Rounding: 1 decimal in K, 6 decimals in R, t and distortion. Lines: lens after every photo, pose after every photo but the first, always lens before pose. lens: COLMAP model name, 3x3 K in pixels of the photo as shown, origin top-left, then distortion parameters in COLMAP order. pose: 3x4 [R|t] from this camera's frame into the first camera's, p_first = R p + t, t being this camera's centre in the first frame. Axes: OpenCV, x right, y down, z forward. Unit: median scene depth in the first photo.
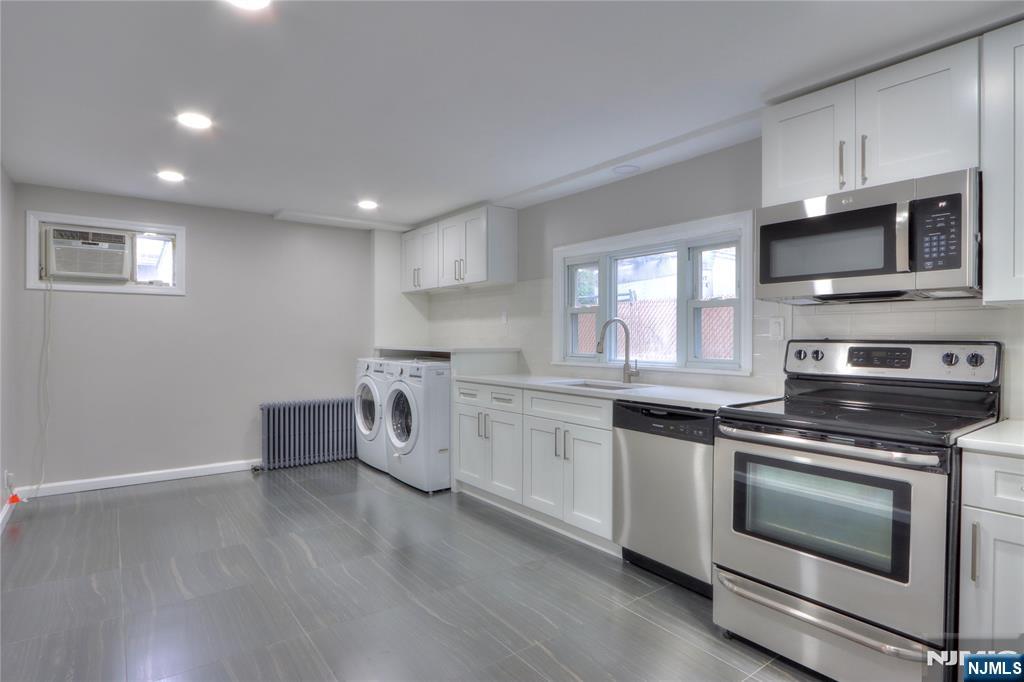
lens RADIAL K [[545.9, 0, 512.0], [0, 545.9, 341.0], [0, 0, 1]] dist [-0.000410, -0.000531]
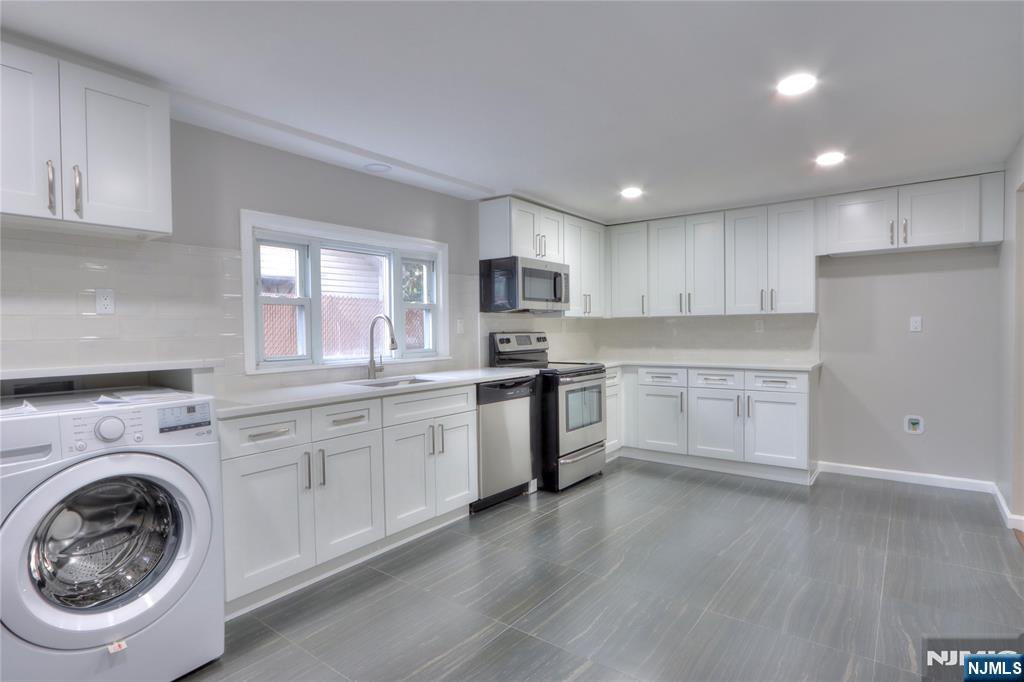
lens RADIAL K [[545.9, 0, 512.0], [0, 545.9, 341.0], [0, 0, 1]] dist [-0.000410, -0.000531]
pose [[-0.281204, -0.017669, 0.959485, -0.827042], [0.023985, 0.999389, 0.025433, -0.013244], [-0.959348, 0.030165, -0.280609, 1.043070]]
